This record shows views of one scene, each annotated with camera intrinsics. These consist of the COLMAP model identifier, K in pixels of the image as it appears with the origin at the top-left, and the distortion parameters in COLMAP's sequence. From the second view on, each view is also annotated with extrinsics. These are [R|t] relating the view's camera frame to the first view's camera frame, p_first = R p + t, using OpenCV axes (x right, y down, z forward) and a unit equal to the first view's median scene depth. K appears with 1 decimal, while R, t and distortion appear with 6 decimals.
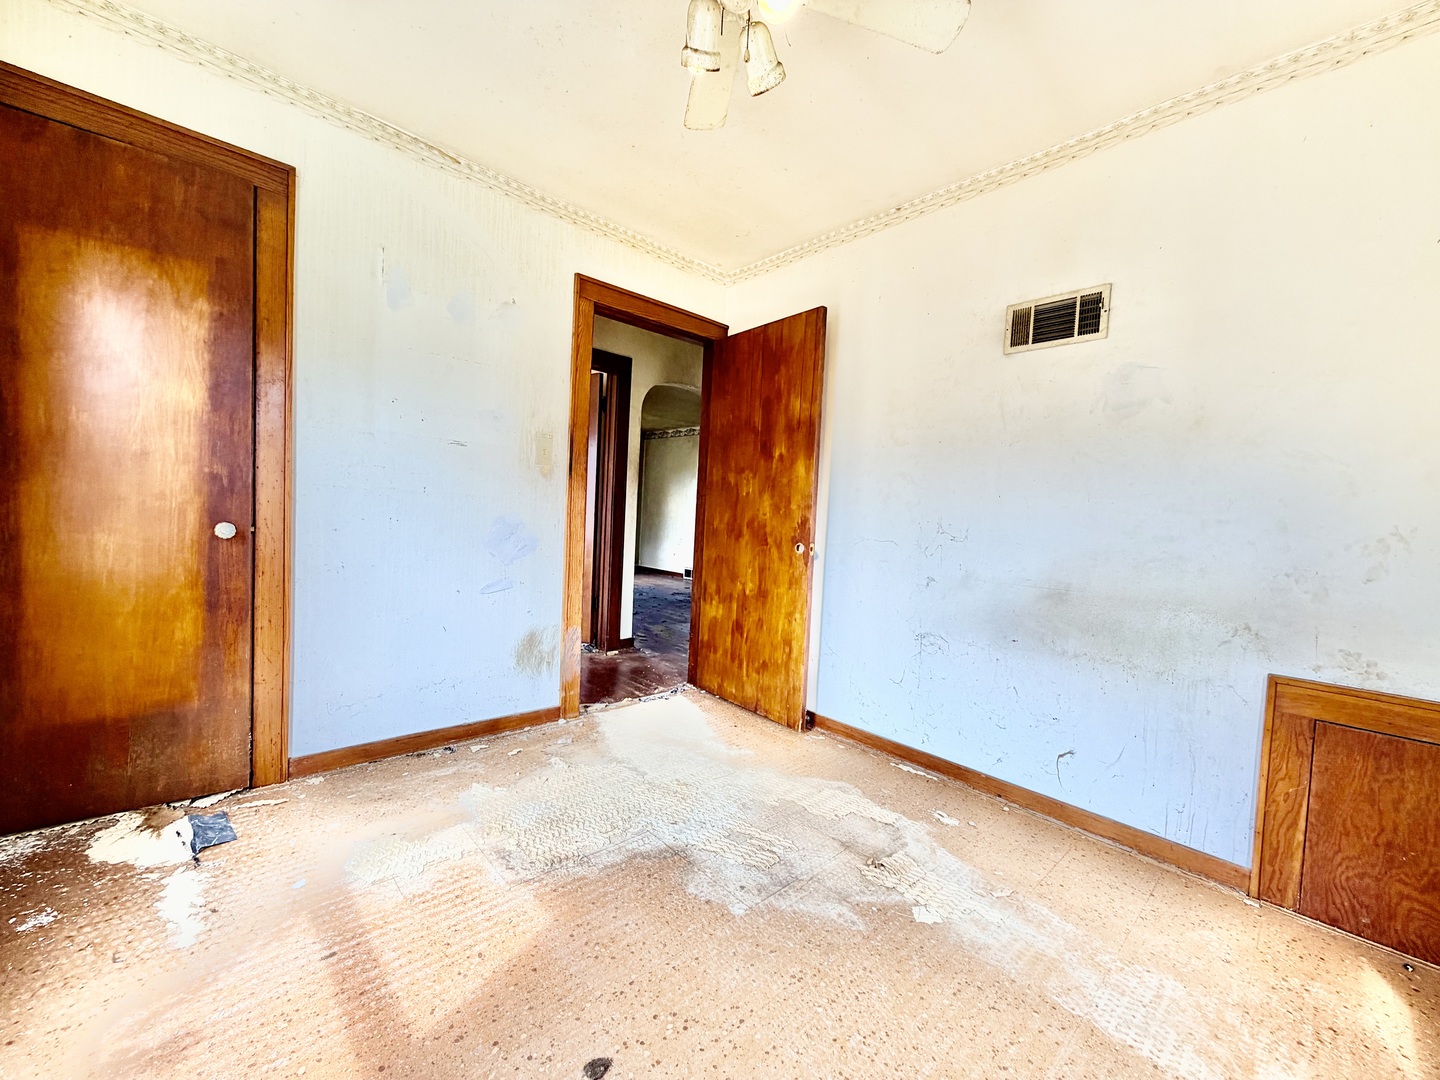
lens RADIAL K [[577.3, 0, 720.0], [0, 577.3, 540.0], [0, 0, 1]] dist [-0.003454, -0.000117]
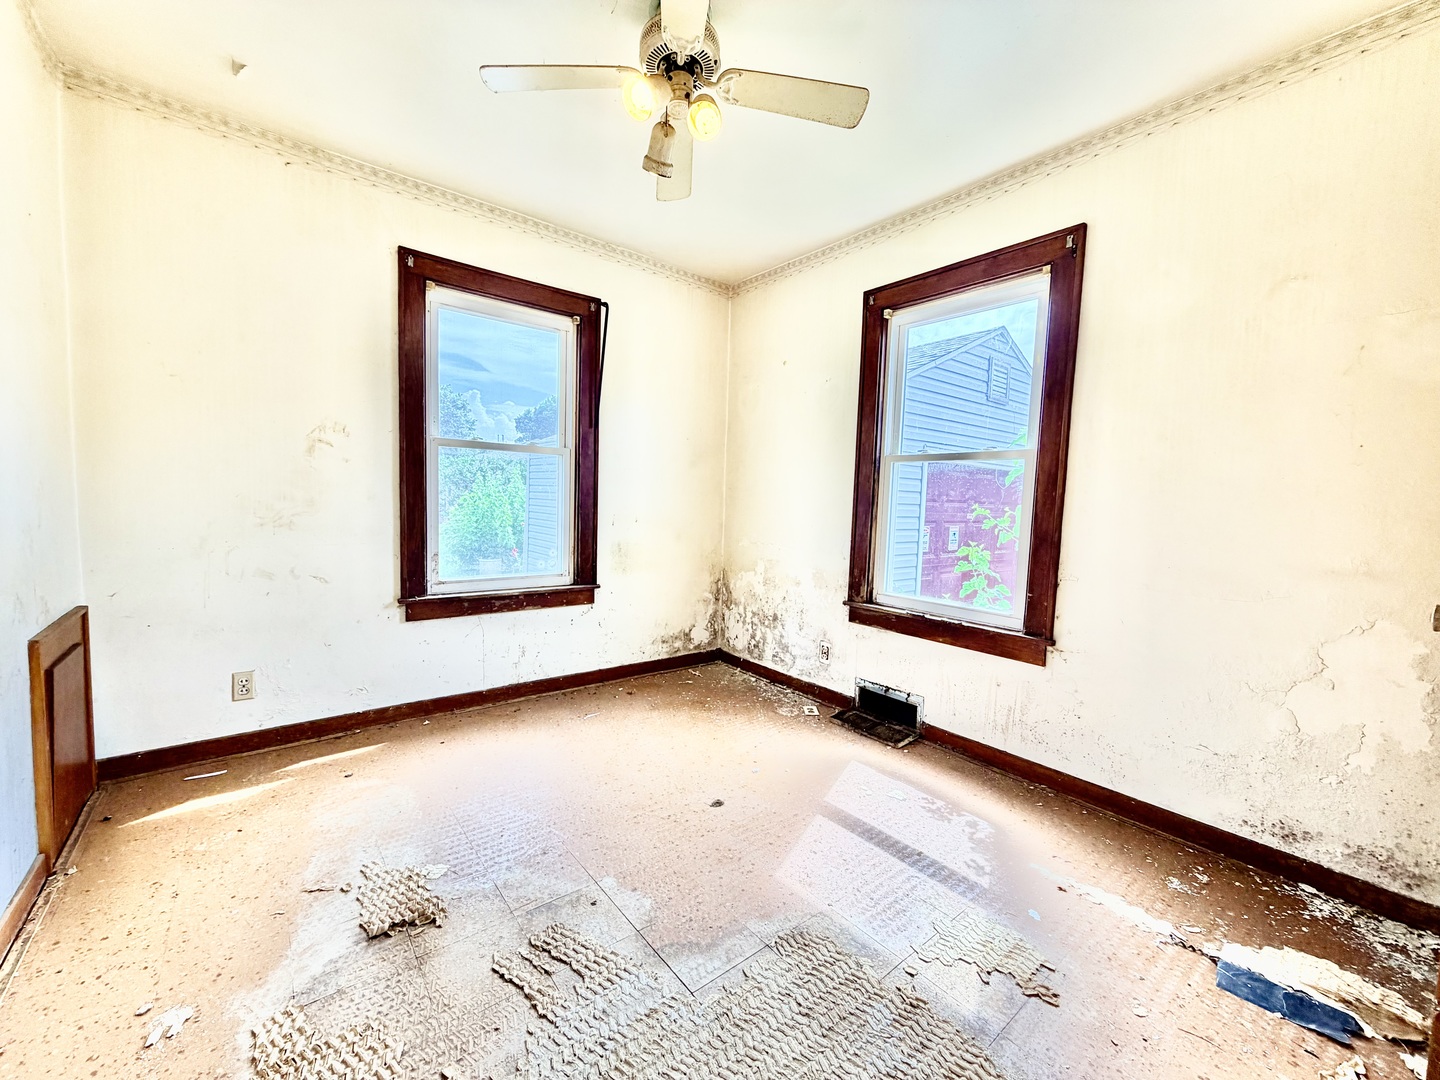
lens RADIAL K [[577.3, 0, 720.0], [0, 577.3, 540.0], [0, 0, 1]] dist [-0.003454, -0.000117]
pose [[-0.993948, -0.089577, 0.063584, -0.181548], [-0.081349, 0.989199, 0.121929, -0.130932], [-0.073820, 0.116019, -0.990500, 1.924369]]
